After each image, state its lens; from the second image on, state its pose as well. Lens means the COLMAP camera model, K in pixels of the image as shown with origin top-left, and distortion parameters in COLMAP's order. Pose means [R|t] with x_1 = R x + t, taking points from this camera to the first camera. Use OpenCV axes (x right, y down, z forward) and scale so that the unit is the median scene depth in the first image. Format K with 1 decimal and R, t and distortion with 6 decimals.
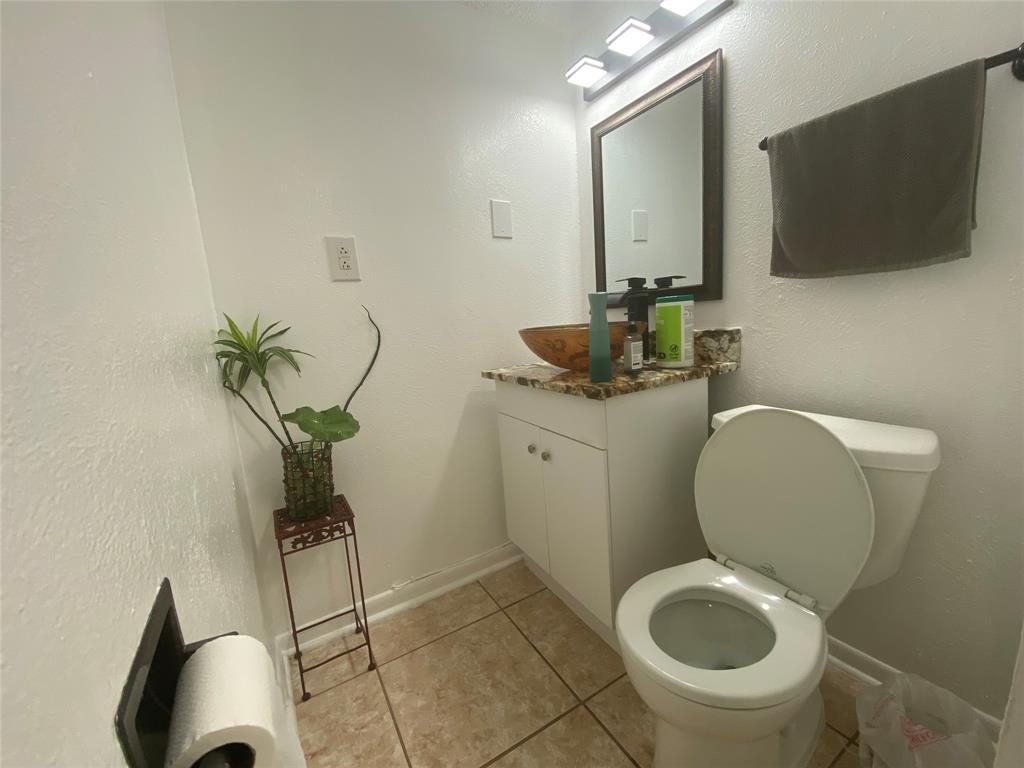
lens RADIAL K [[415.3, 0, 512.3], [0, 415.3, 385.9], [0, 0, 1]] dist [0.018931, -0.019411]
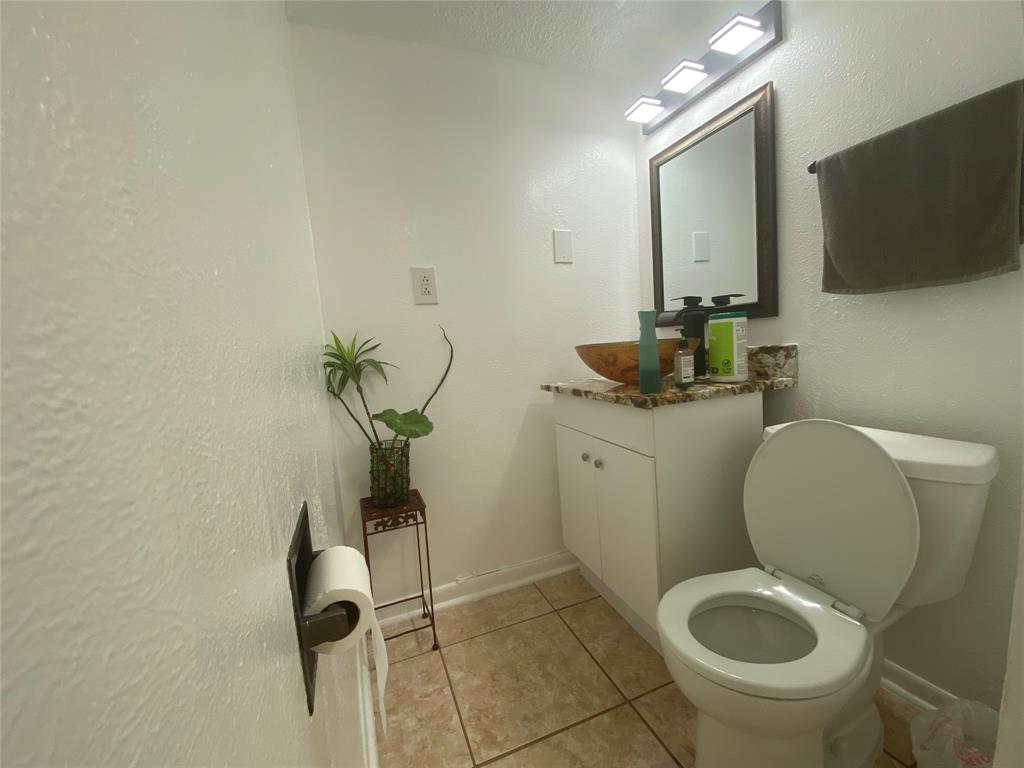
lens RADIAL K [[415.3, 0, 512.3], [0, 415.3, 385.9], [0, 0, 1]] dist [0.018931, -0.019411]
pose [[0.986331, 0.017079, -0.163887, 0.035188], [-0.025775, 0.998362, -0.051083, 0.031660], [0.162746, 0.054609, 0.985156, -0.100612]]
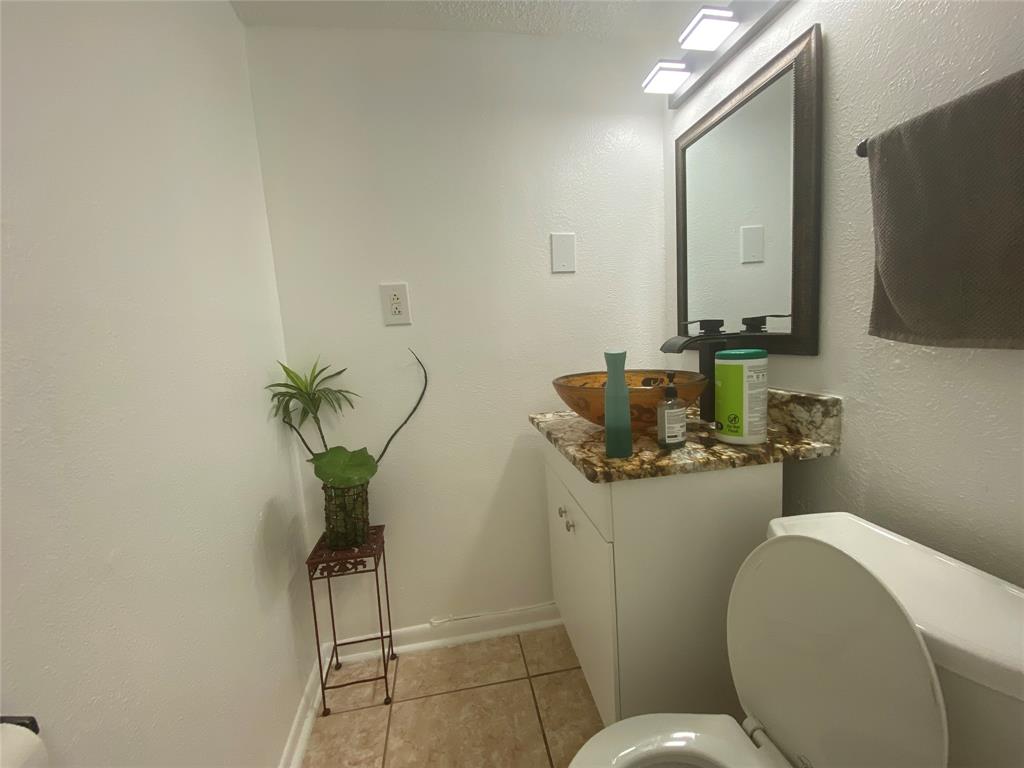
lens RADIAL K [[415.3, 0, 512.3], [0, 415.3, 385.9], [0, 0, 1]] dist [0.018931, -0.019411]
pose [[0.932937, 0.059139, -0.355150, 0.274504], [-0.064192, 0.997935, -0.002449, -0.121961], [0.354272, 0.025082, 0.934806, 0.129110]]
